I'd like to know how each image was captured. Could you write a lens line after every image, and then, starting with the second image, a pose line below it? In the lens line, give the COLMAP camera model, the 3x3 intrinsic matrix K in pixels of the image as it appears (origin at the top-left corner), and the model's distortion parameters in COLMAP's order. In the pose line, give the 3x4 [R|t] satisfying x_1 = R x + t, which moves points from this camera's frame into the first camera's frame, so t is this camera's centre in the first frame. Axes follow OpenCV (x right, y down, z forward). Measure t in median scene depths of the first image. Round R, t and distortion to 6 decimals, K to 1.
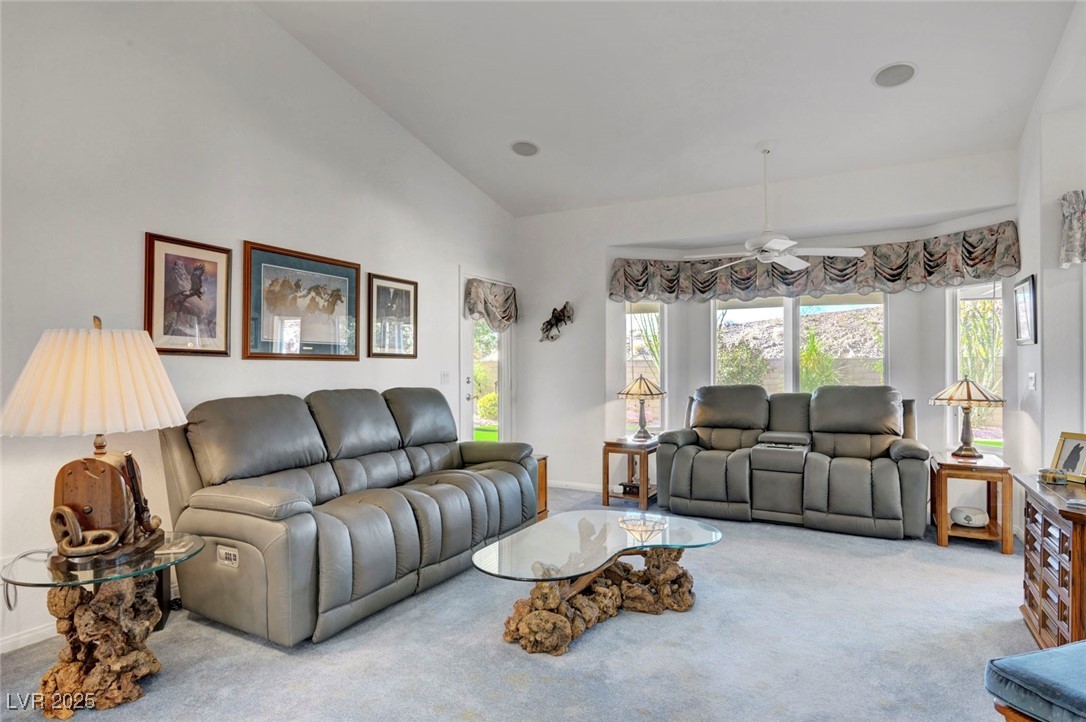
lens RADIAL K [[609.9, 0, 550.3], [0, 609.9, 361.4], [0, 0, 1]] dist [0.001973, -0.001357]
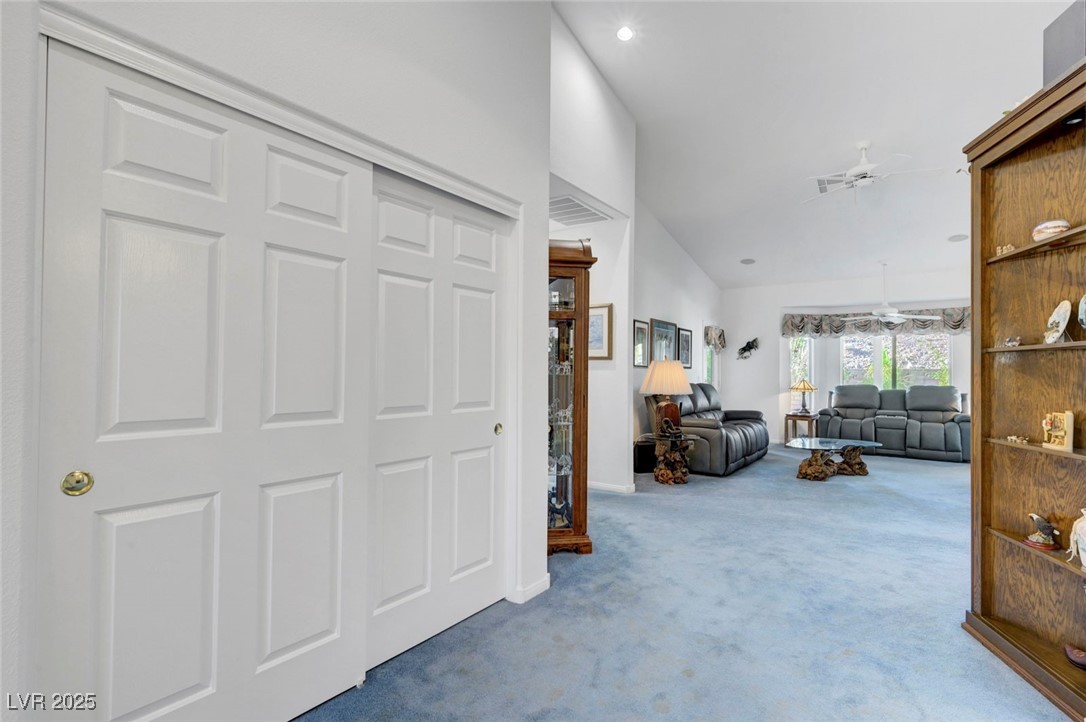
lens RADIAL K [[539.7, 0, 540.6], [0, 539.7, 361.8], [0, 0, 1]] dist [0.013433, -0.001384]
pose [[0.992571, 0.007148, -0.121458, -0.472254], [-0.008387, 0.999918, -0.009691, -0.006073], [0.121379, 0.010638, 0.992549, -0.767521]]
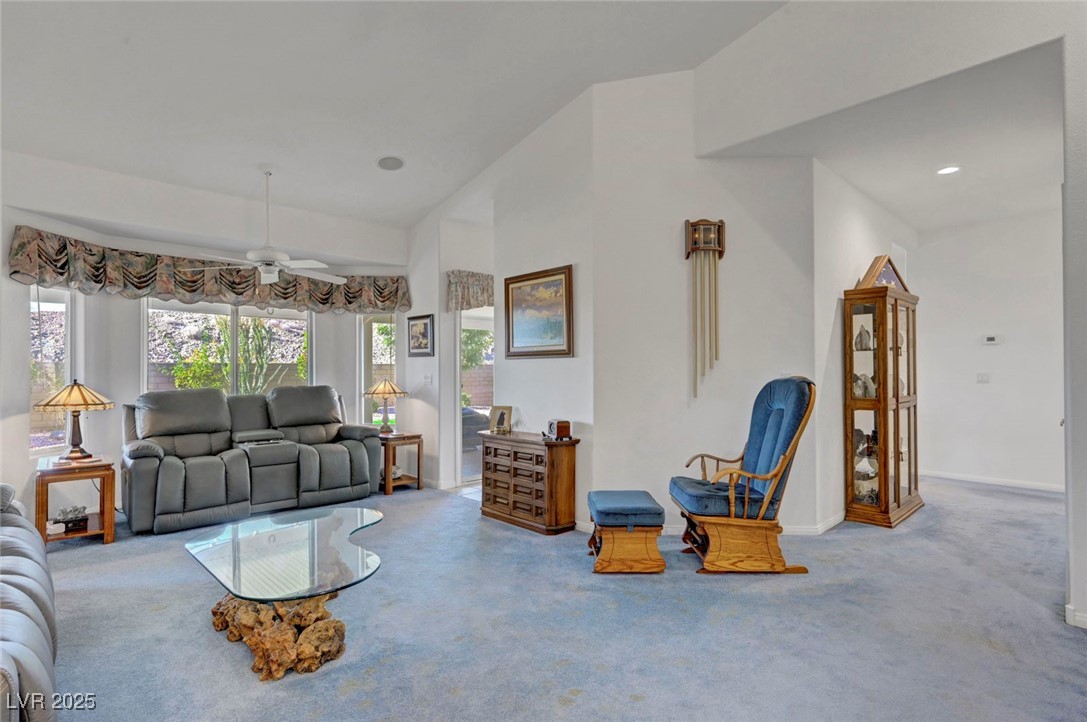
lens RADIAL K [[540.2, 0, 549.9], [0, 540.2, 360.6], [0, 0, 1]] dist [0.013433, -0.001384]
pose [[0.298820, 0.019284, 0.954115, -0.377899], [-0.007586, 0.999812, -0.017831, 0.004185], [-0.954279, -0.001909, 0.298910, 0.204537]]
